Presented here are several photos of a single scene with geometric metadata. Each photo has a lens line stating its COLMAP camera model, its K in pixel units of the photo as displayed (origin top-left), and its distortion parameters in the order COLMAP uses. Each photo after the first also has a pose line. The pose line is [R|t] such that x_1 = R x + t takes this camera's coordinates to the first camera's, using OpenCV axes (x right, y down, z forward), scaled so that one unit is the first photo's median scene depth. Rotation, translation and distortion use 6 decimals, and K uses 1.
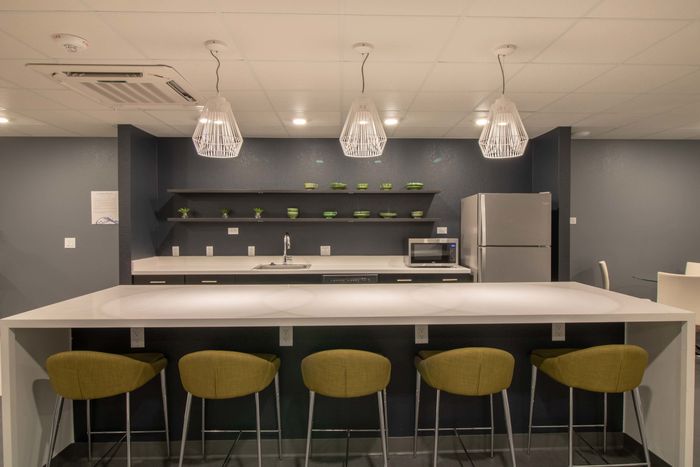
lens RADIAL K [[409.2, 0, 350.0], [0, 409.2, 233.5], [0, 0, 1]] dist [-0.001935, 0.000351]
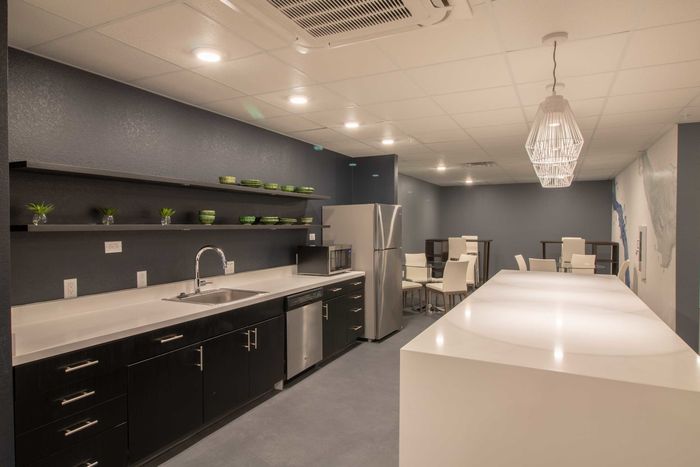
lens RADIAL K [[409.2, 0, 350.0], [0, 409.2, 233.5], [0, 0, 1]] dist [-0.001935, 0.000351]
pose [[0.500525, -0.016463, 0.865565, -0.612370], [0.012535, 0.999852, 0.011768, -0.027276], [-0.865631, 0.004960, 0.500658, 0.446582]]
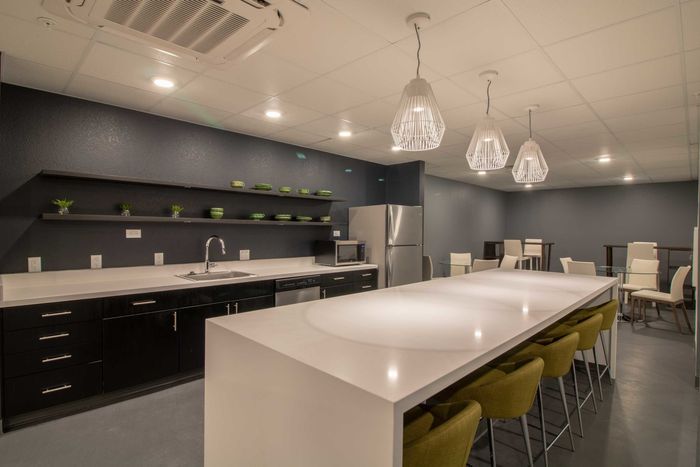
lens RADIAL K [[346.7, 0, 350.0], [0, 346.7, 233.5], [0, 0, 1]] dist [0.000468, -0.000776]
pose [[0.739587, 0.002959, 0.673055, -0.425411], [-0.002042, 0.999996, -0.002152, -0.005714], [-0.673058, 0.000217, 0.739589, 0.260972]]
